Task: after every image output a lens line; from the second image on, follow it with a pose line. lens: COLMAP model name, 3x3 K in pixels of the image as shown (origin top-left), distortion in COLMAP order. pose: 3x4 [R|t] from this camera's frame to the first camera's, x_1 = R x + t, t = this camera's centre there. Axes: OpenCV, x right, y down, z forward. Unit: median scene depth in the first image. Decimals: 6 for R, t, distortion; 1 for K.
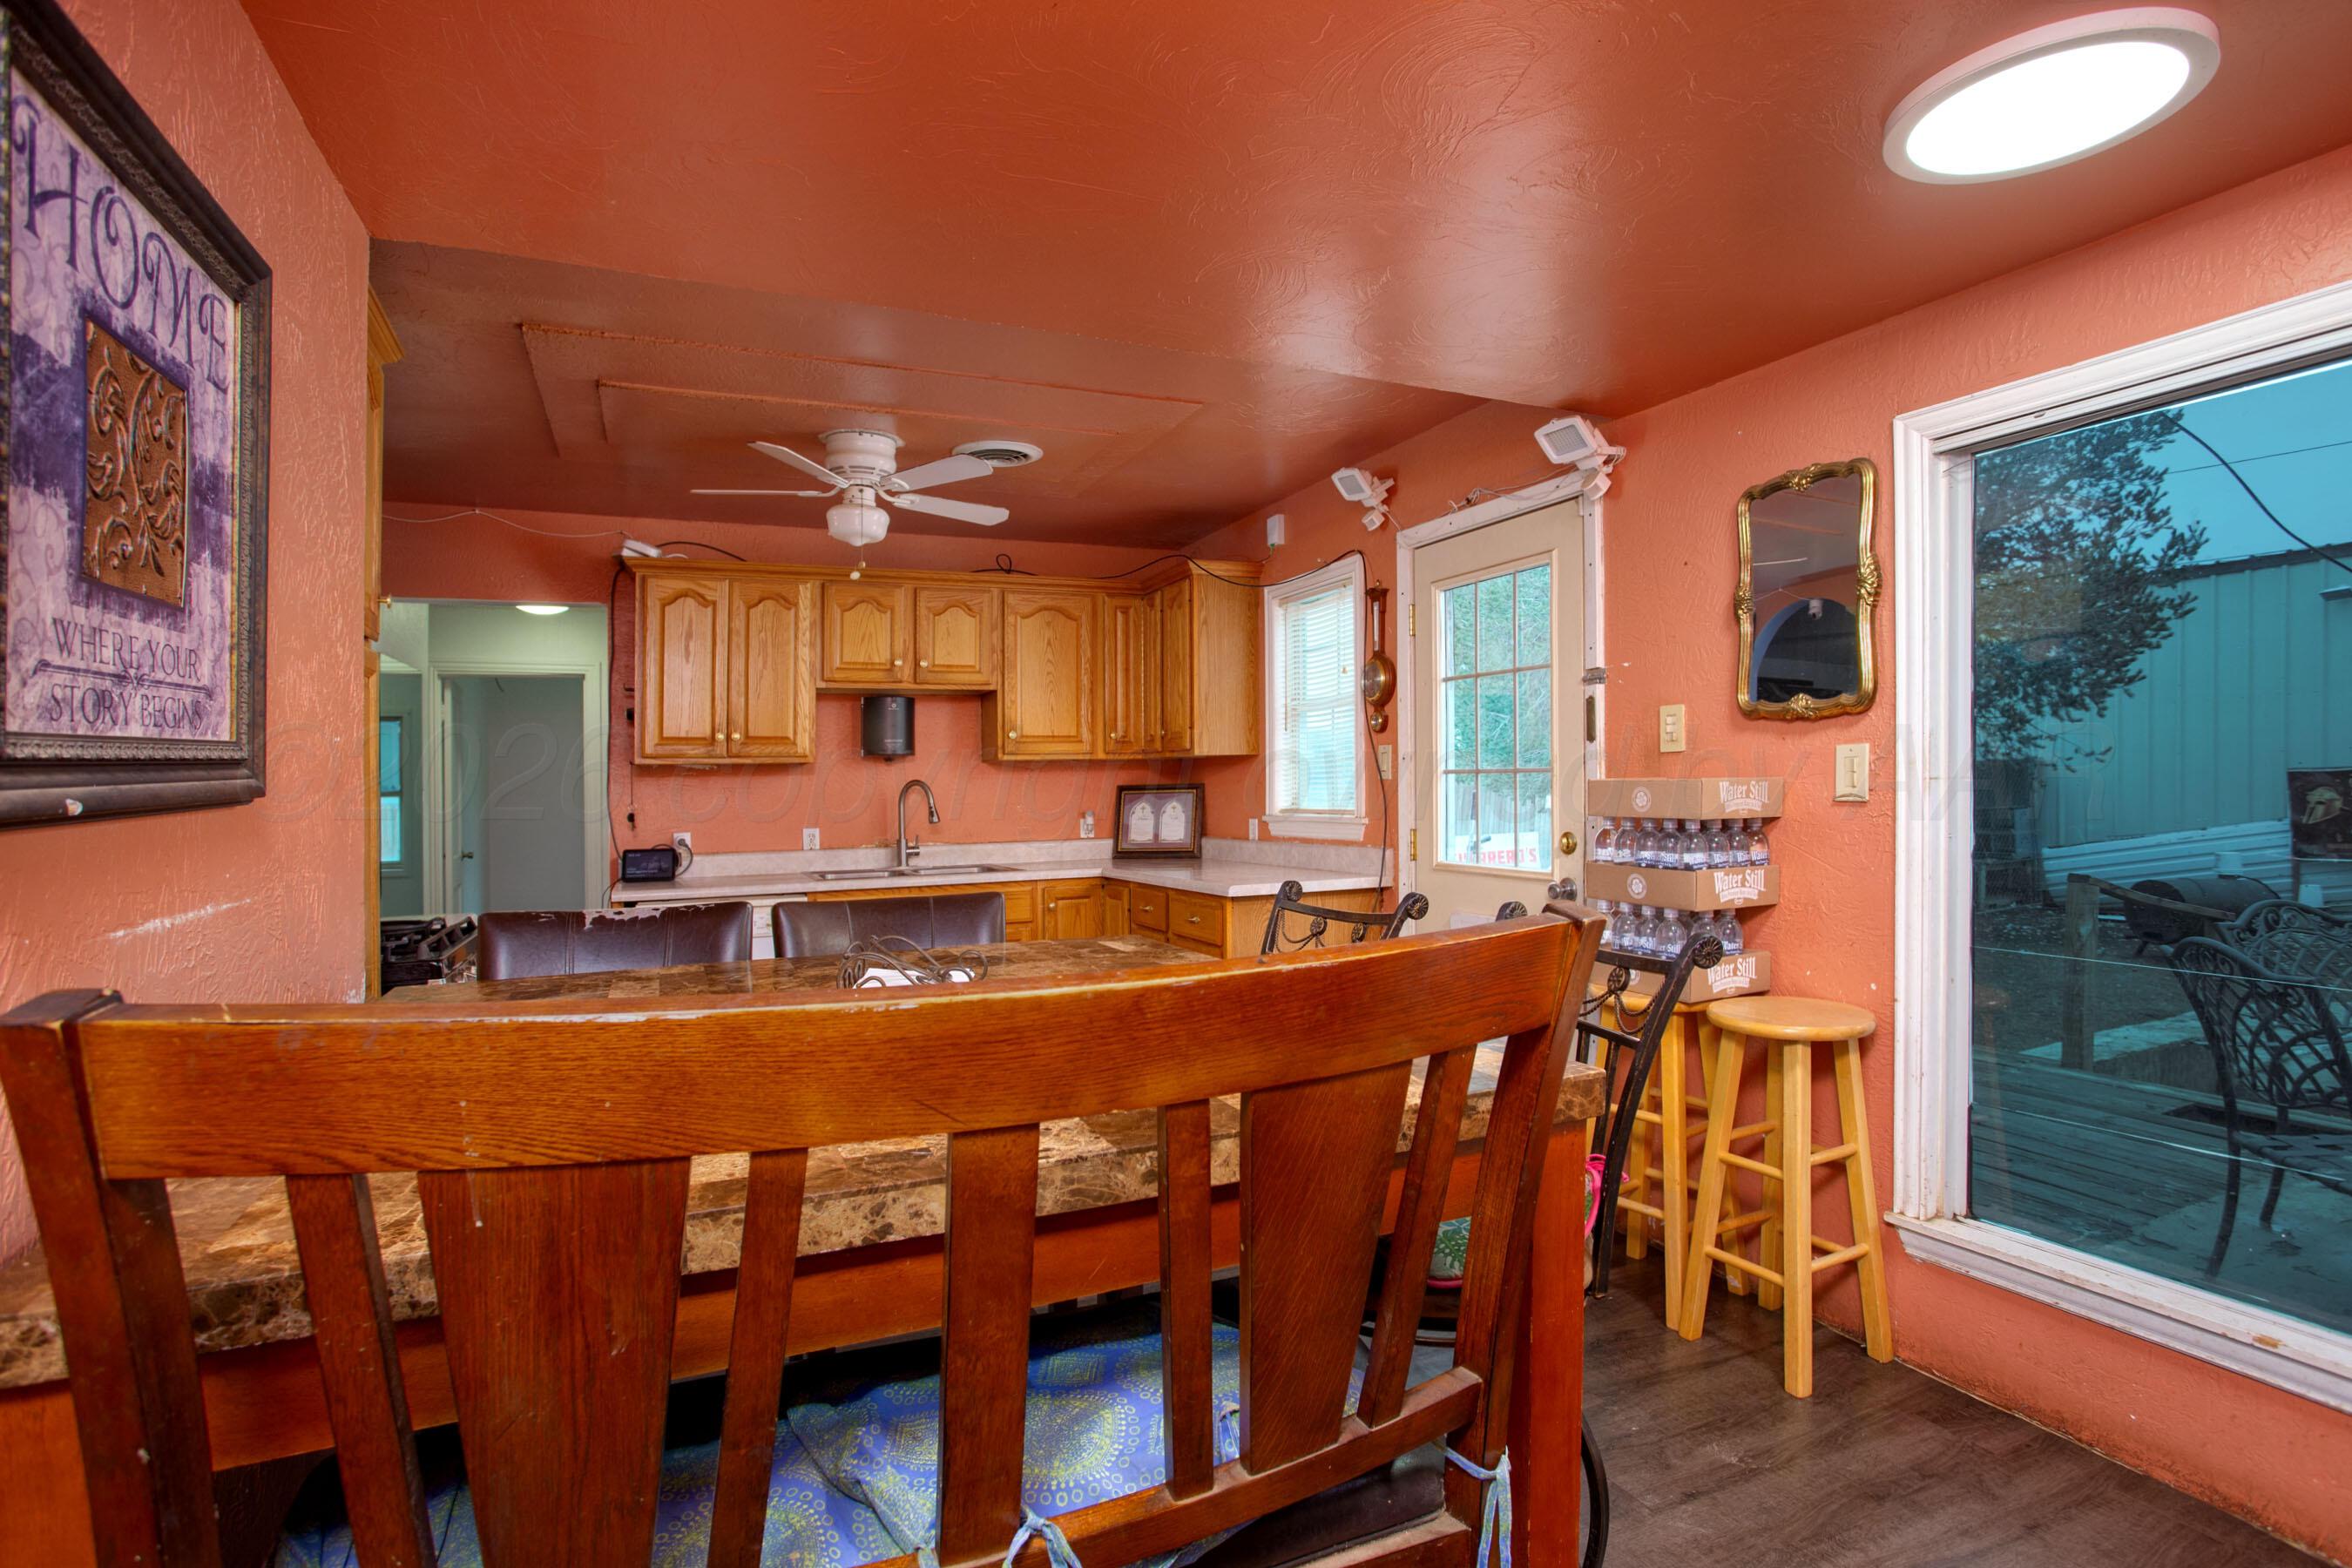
lens RADIAL K [[1151.1, 0, 1178.0], [0, 1151.1, 772.6], [0, 0, 1]] dist [-0.043893, 0.001569]
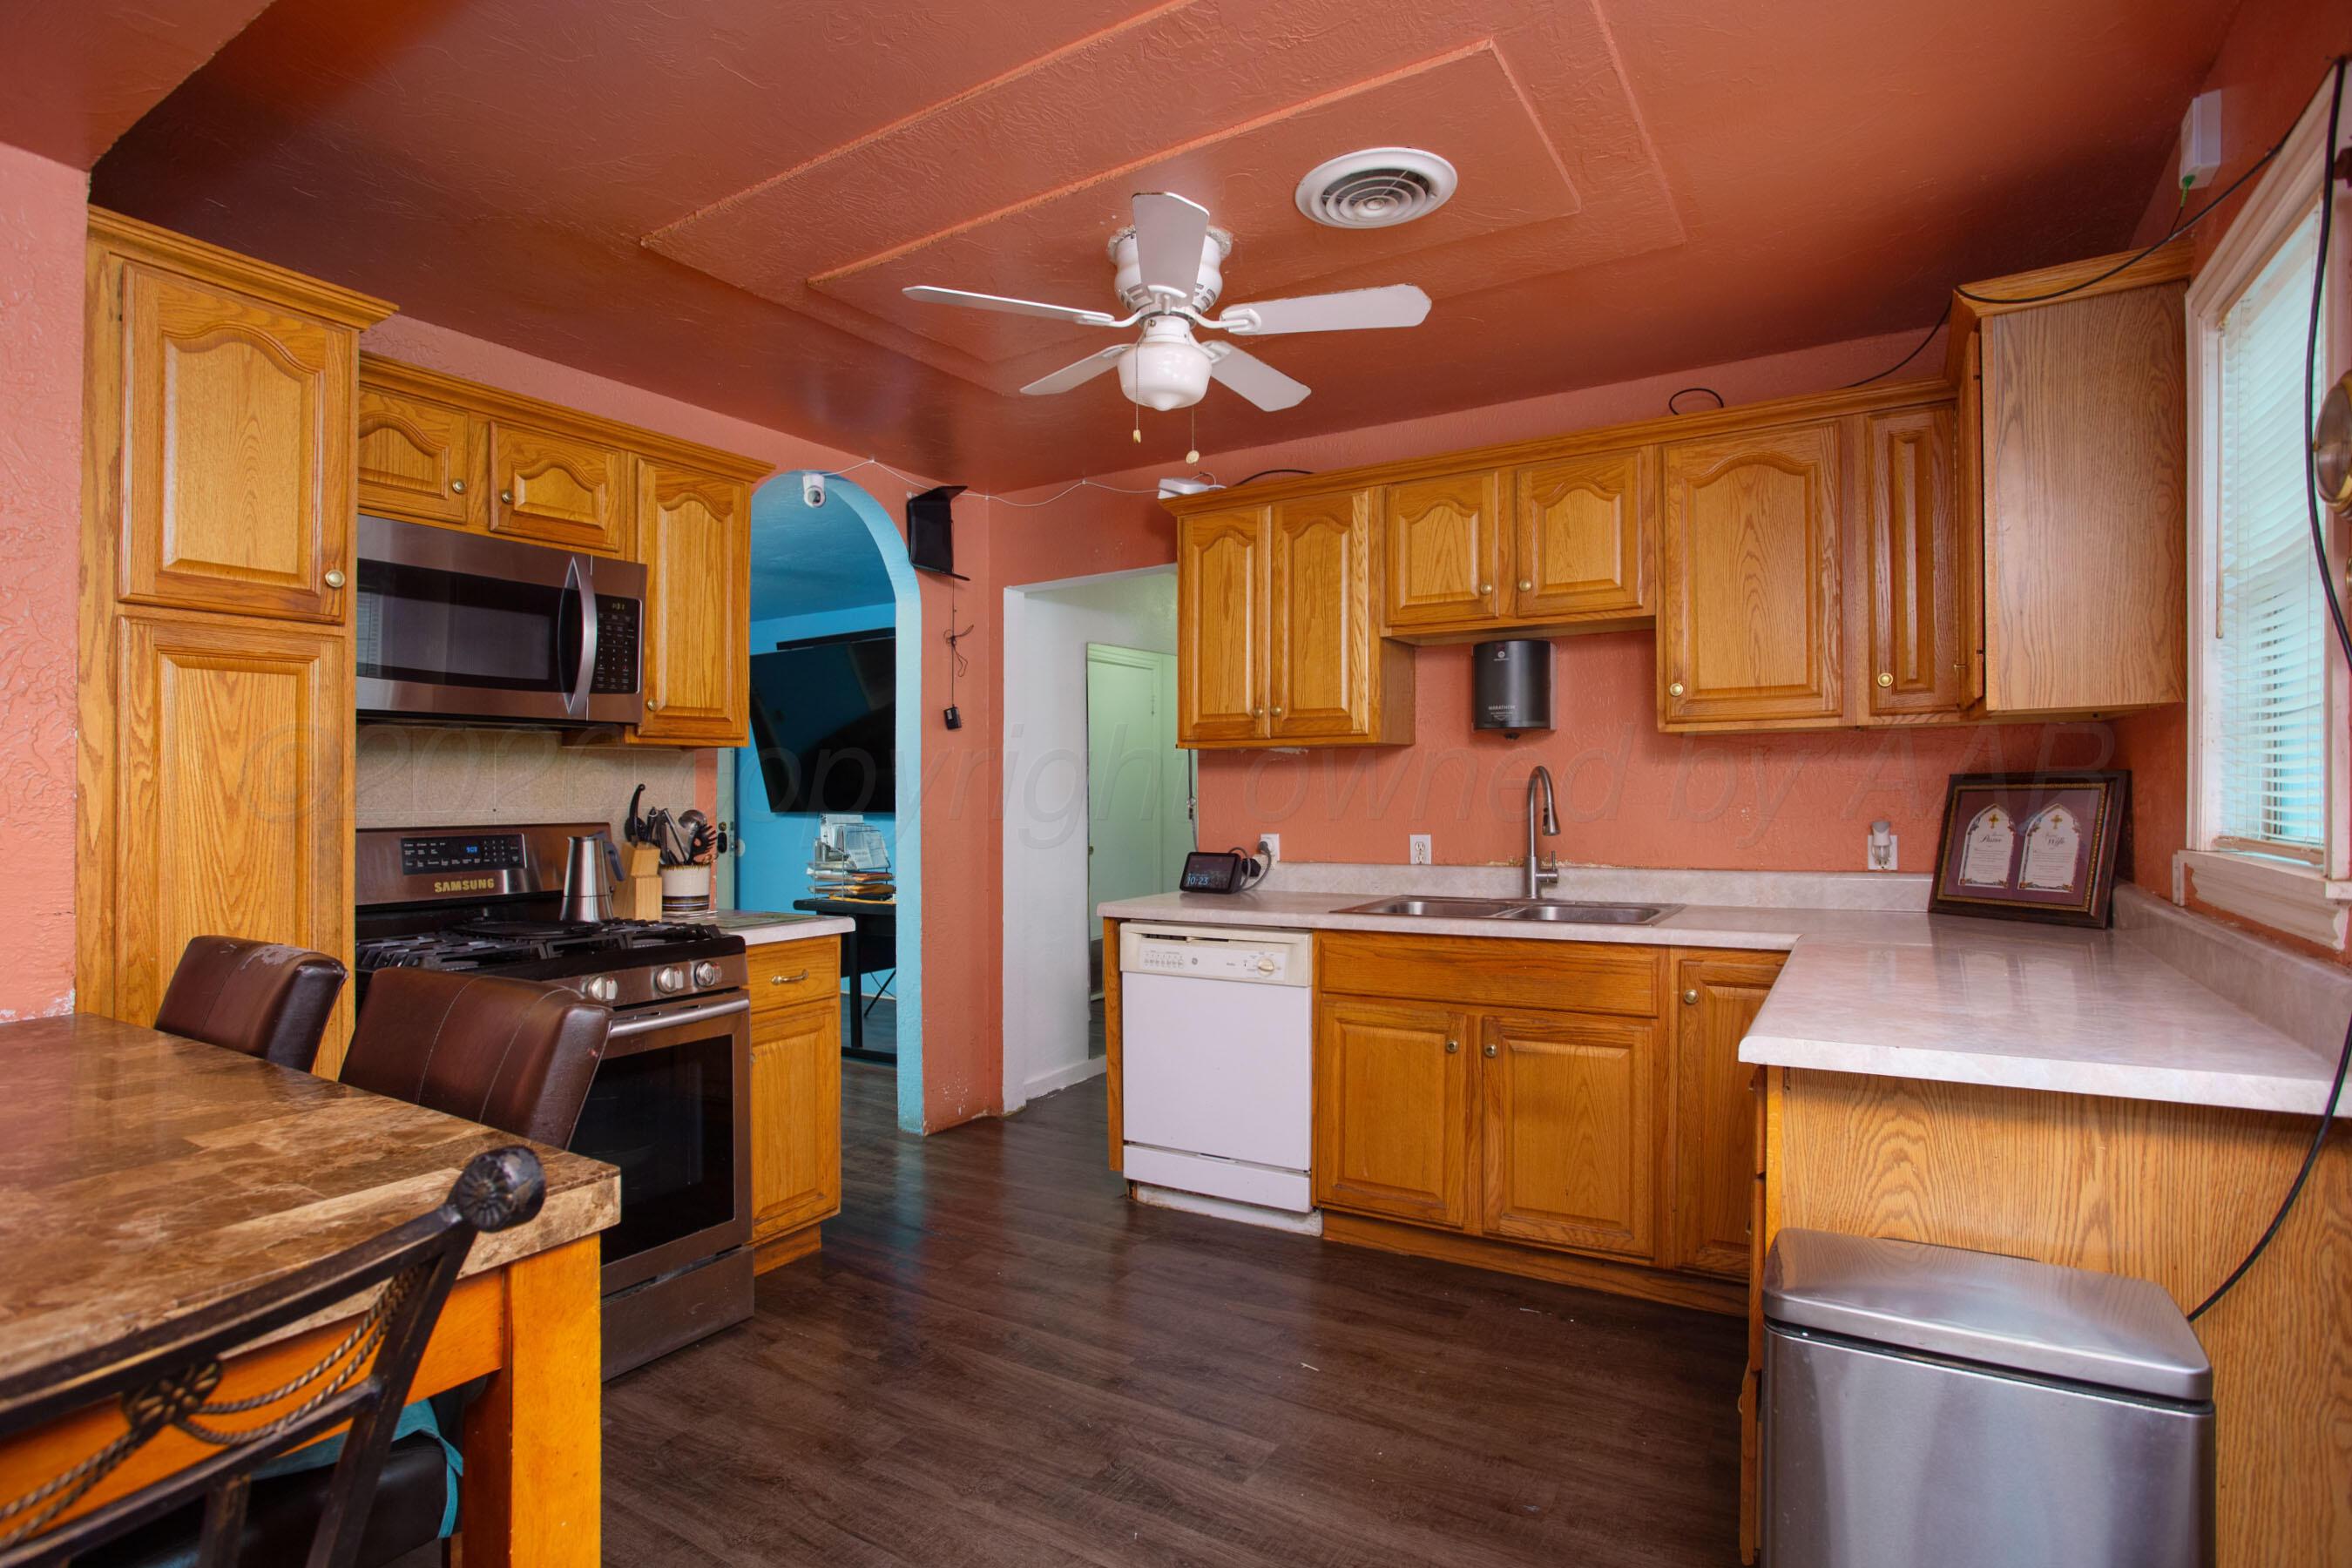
lens RADIAL K [[1151.1, 0, 1182.7], [0, 1151.1, 781.9], [0, 0, 1]] dist [-0.043893, 0.001569]
pose [[0.591805, 0.005549, -0.806062, 0.185886], [0.010851, 0.999831, 0.014850, 0.003091], [0.806008, -0.017534, 0.591644, 0.483393]]
